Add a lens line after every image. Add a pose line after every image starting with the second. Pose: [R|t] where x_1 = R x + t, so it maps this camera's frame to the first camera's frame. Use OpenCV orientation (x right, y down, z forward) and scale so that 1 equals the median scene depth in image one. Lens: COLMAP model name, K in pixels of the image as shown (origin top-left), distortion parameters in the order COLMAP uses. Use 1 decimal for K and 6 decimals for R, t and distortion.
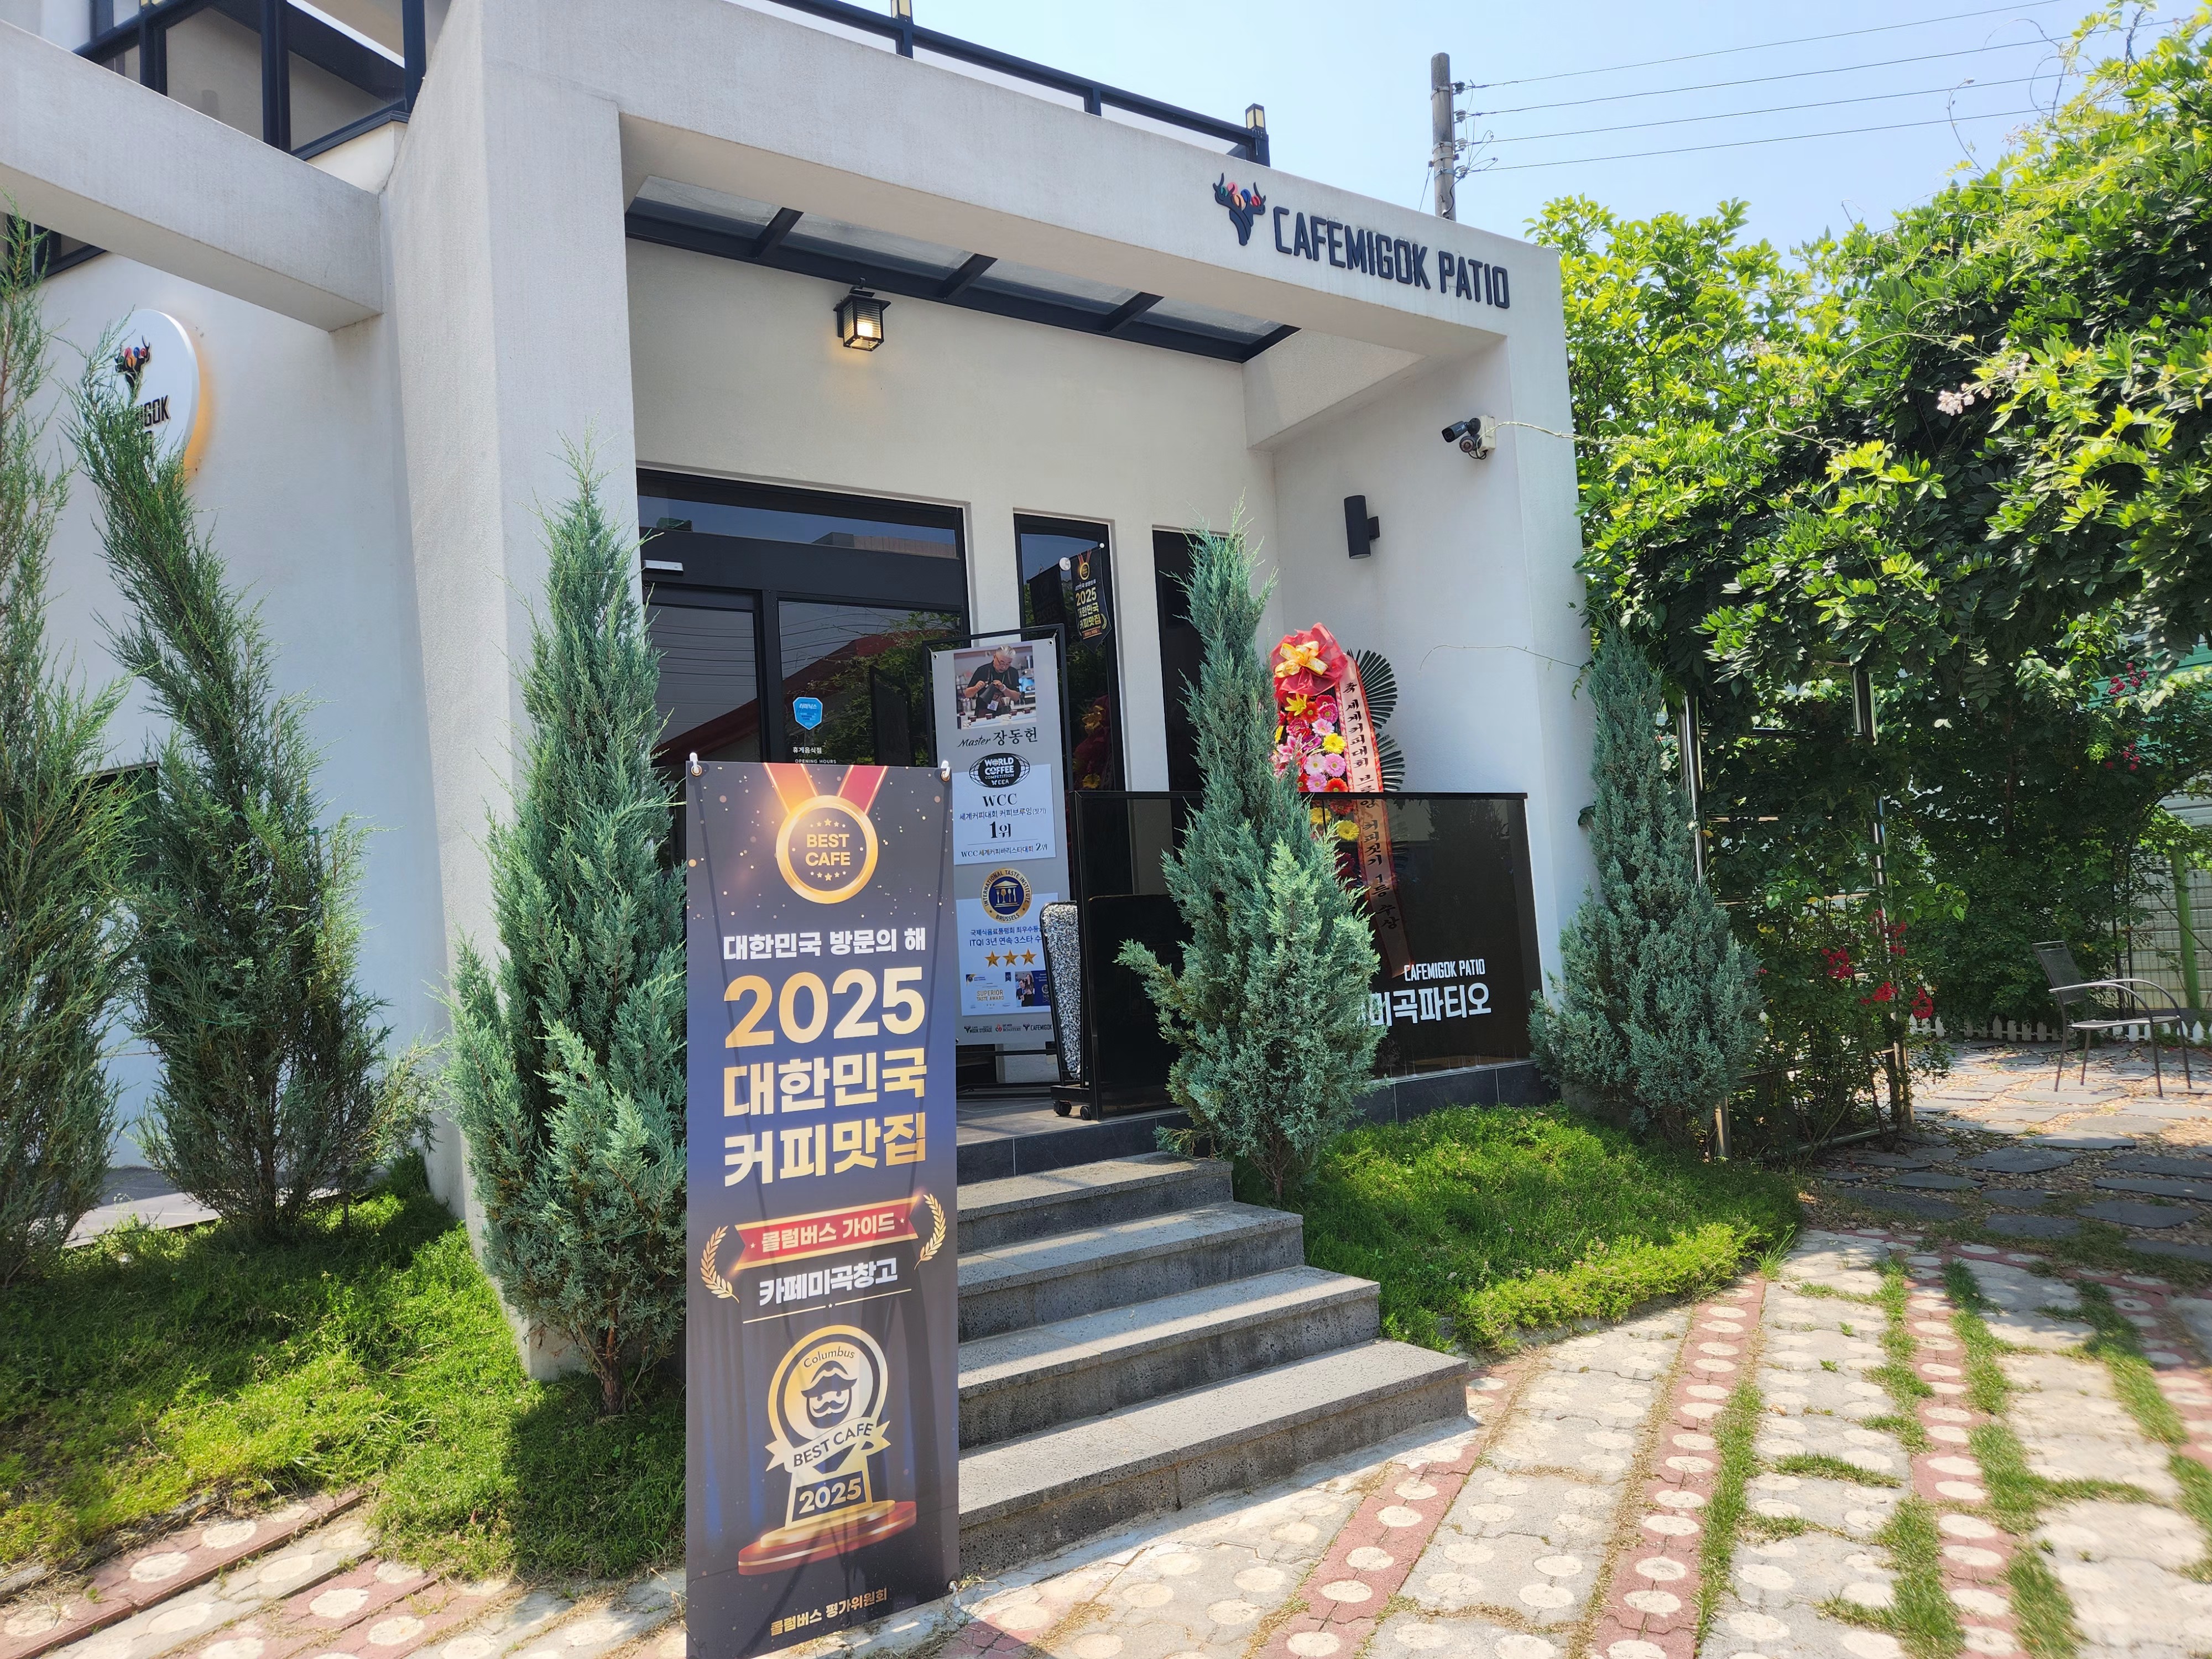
lens RADIAL K [[1486.3, 0, 1153.8], [0, 1486.3, 800.9], [0, 0, 1]] dist [0.035559, -0.026068]
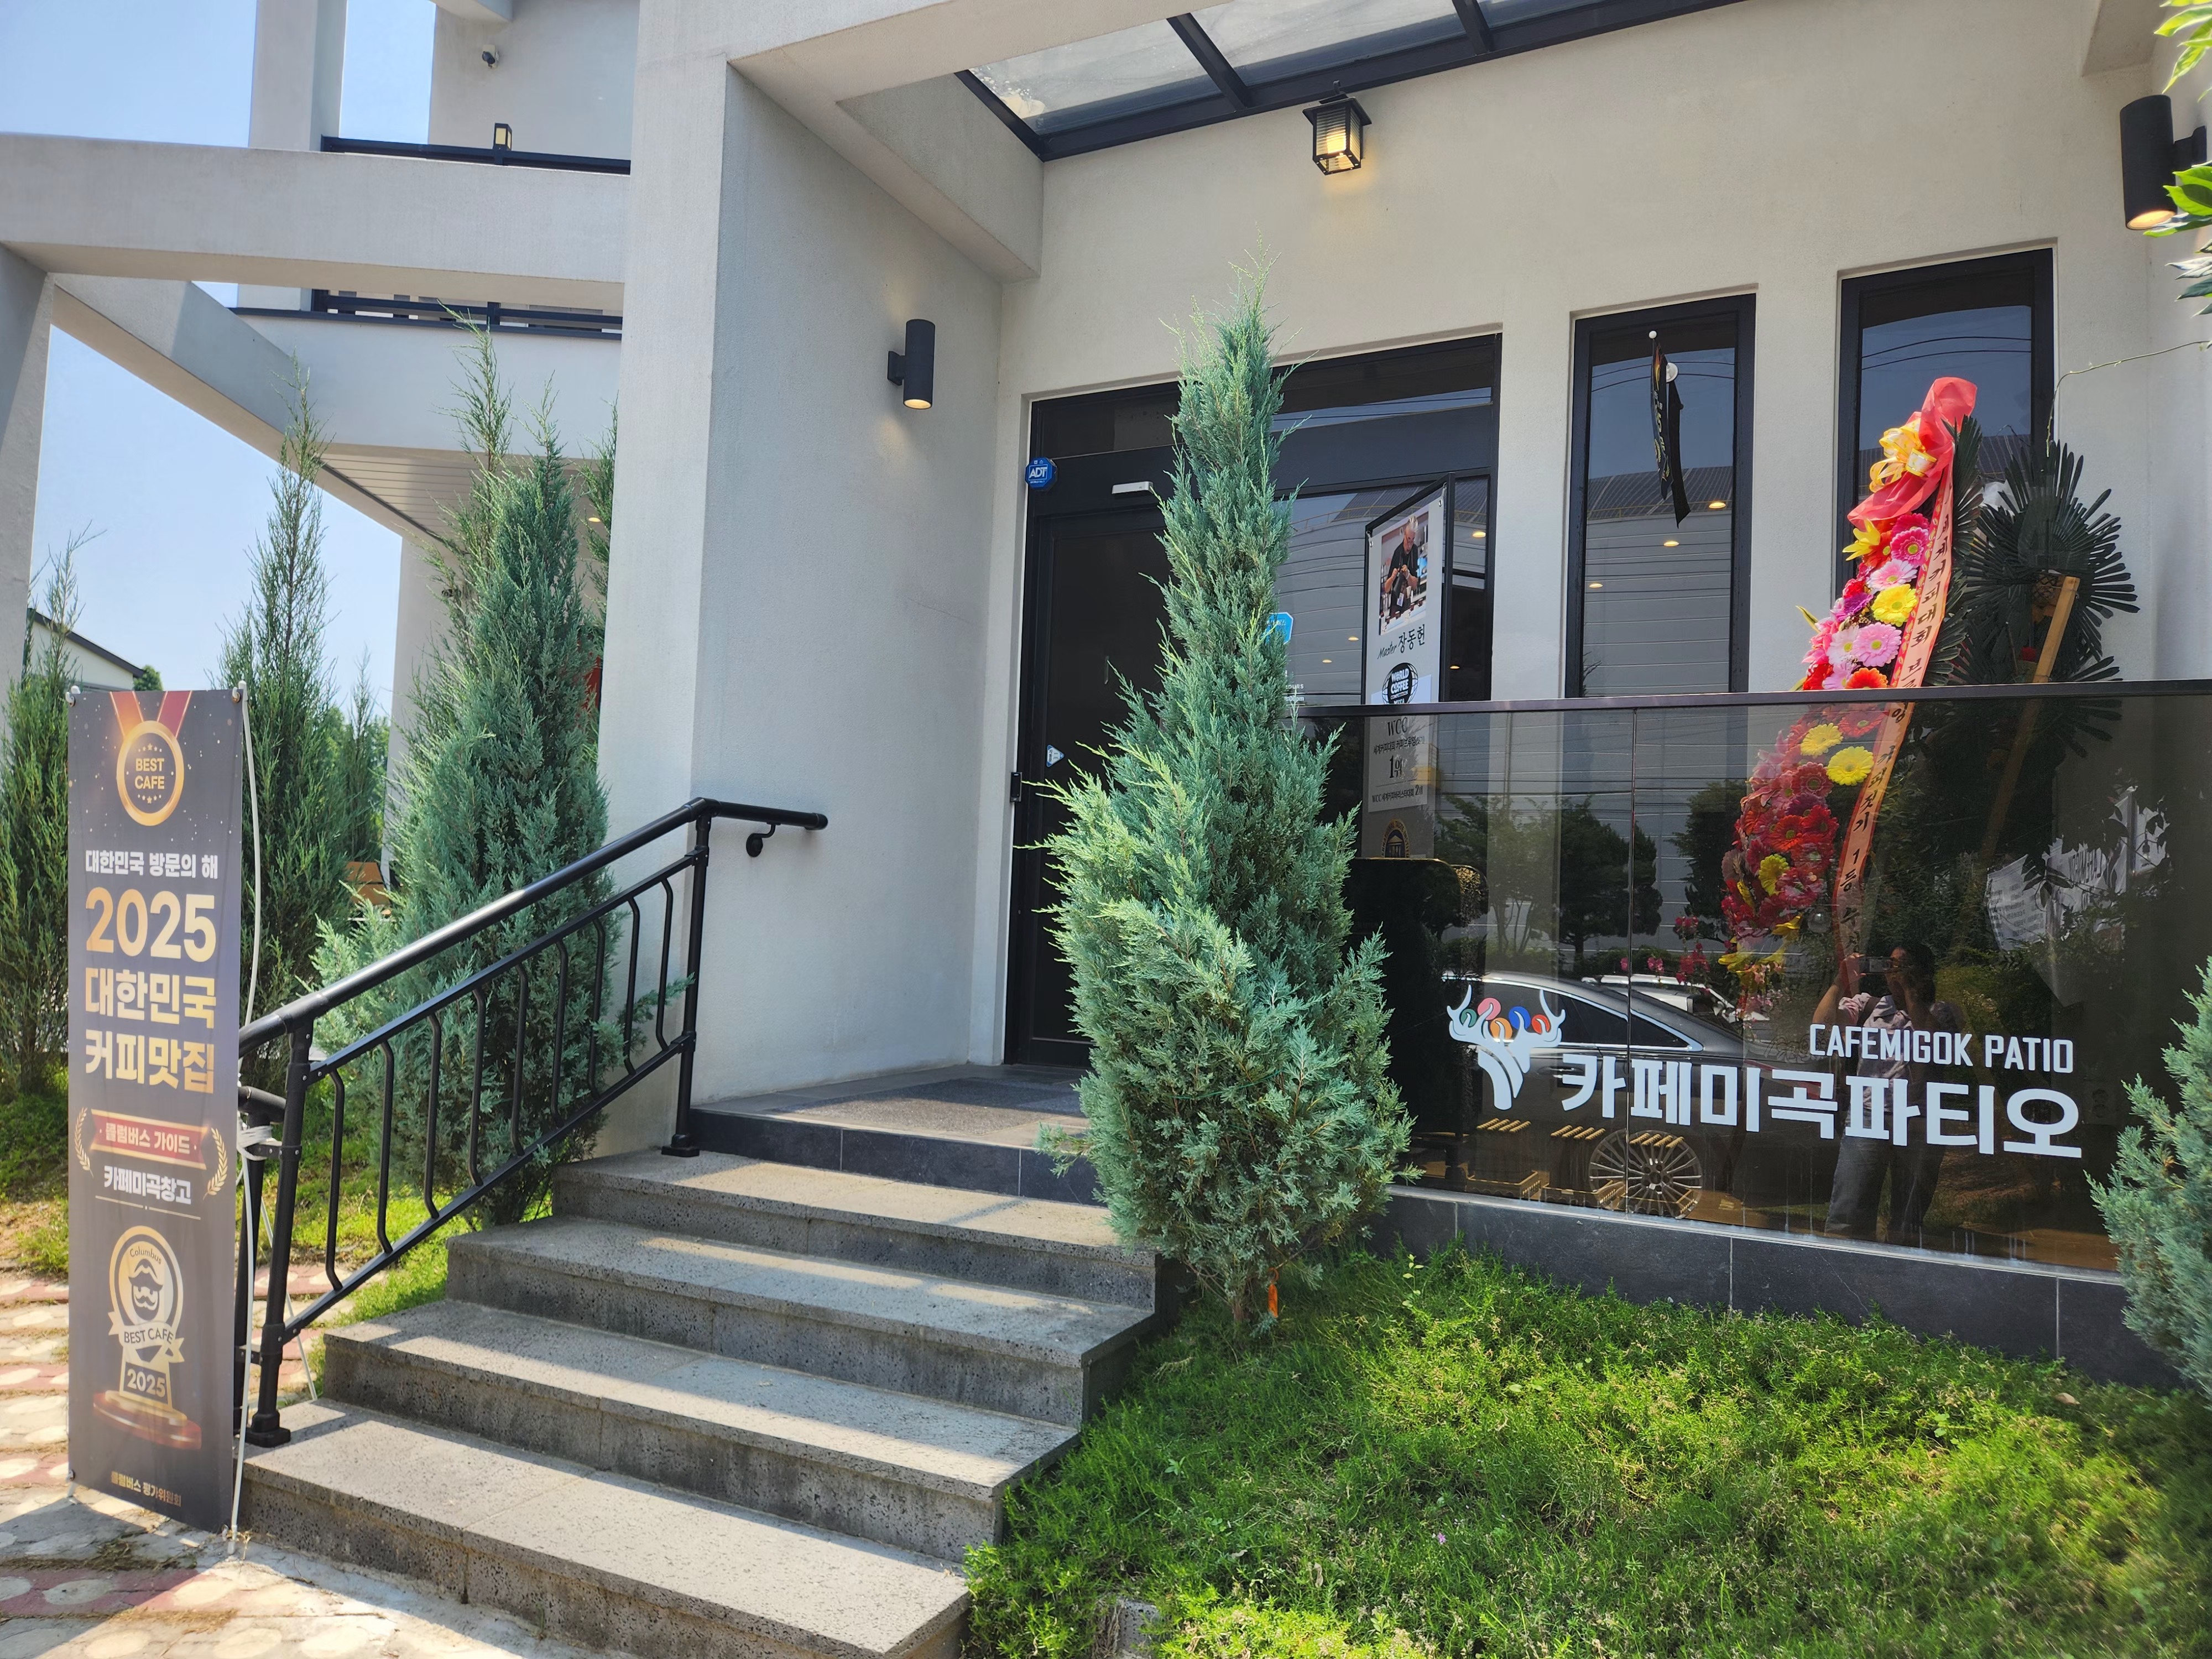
lens RADIAL K [[1486.3, 0, 1103.5], [0, 1486.3, 834.4], [0, 0, 1]] dist [0.035559, -0.026068]
pose [[0.482746, 0.034407, -0.875085, 0.998099], [0.012307, 0.998863, 0.046063, 0.034574], [0.875674, -0.033006, 0.481773, 1.061943]]
